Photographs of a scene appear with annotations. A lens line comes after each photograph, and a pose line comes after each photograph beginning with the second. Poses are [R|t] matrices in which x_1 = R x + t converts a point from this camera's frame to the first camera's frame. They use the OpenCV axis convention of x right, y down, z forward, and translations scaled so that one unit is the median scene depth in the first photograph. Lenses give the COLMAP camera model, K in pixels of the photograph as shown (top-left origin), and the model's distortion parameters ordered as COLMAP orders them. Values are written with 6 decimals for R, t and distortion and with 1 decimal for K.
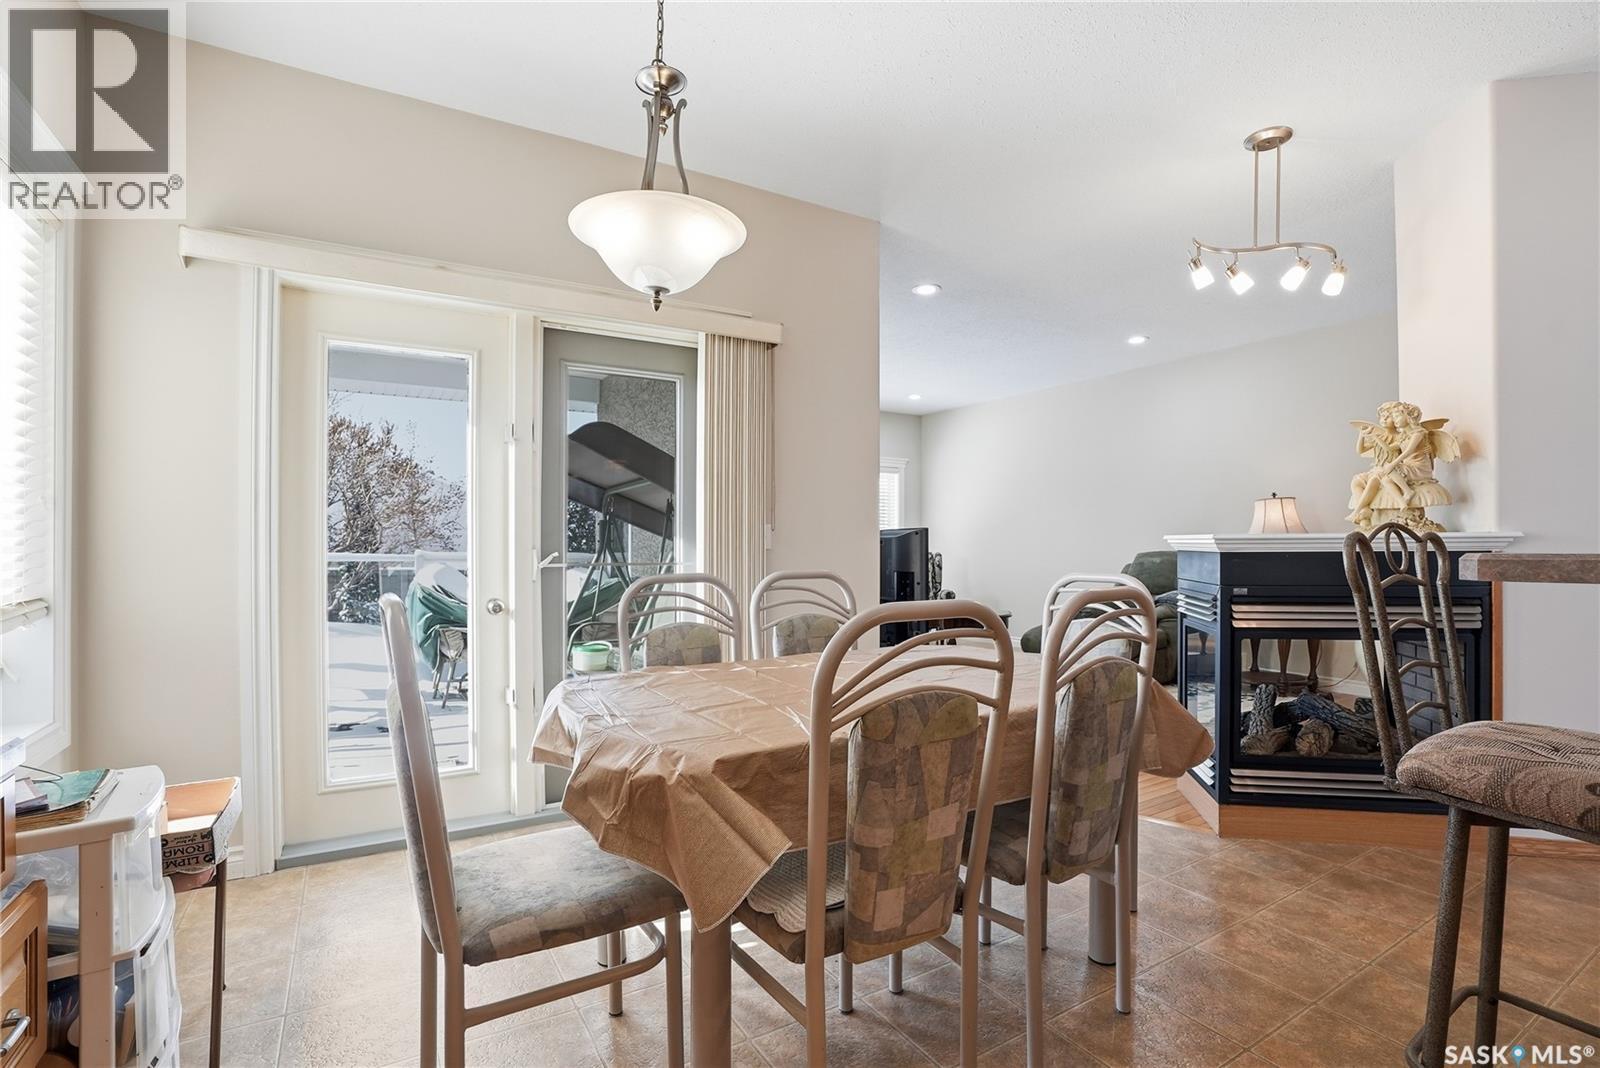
lens RADIAL K [[736.8, 0, 801.0], [0, 736.8, 550.8], [0, 0, 1]] dist [-0.084858, 0.029569]
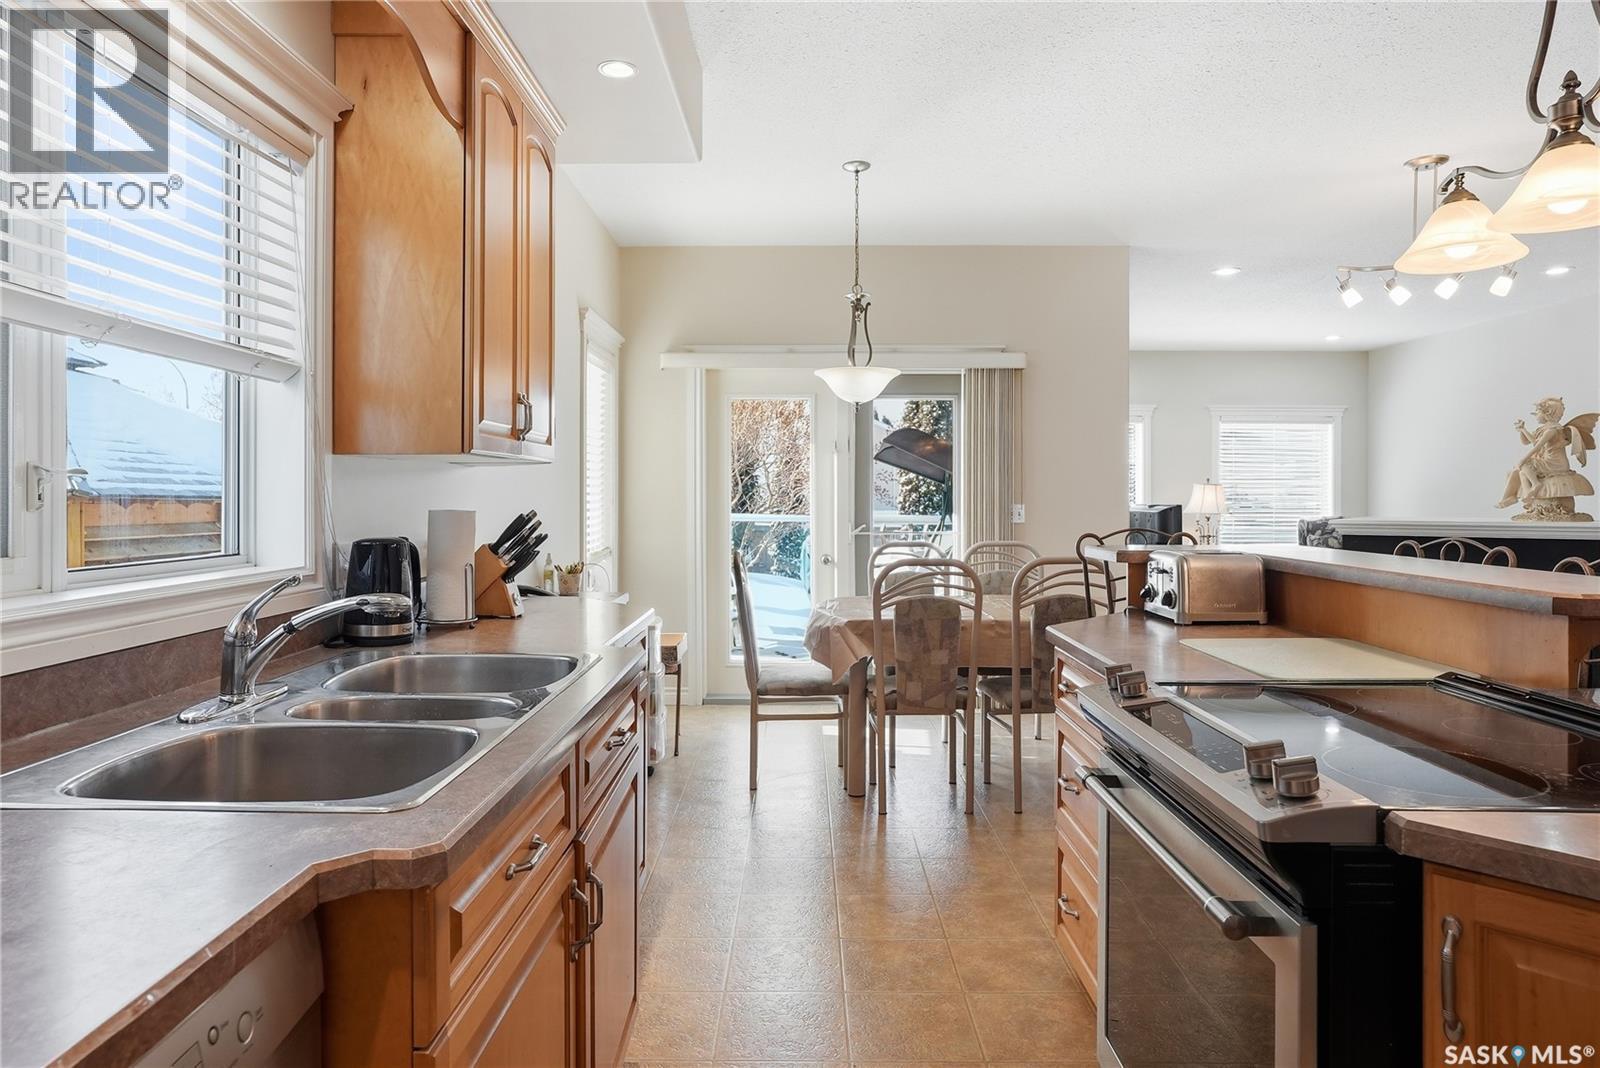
lens RADIAL K [[779.7, 0, 799.9], [0, 779.7, 536.8], [0, 0, 1]] dist [-0.079822, 0.038351]
pose [[0.862716, 0.020277, -0.505281, 0.541146], [-0.003344, 0.999403, 0.034397, -0.042384], [0.505677, -0.027985, 0.862269, -0.675209]]
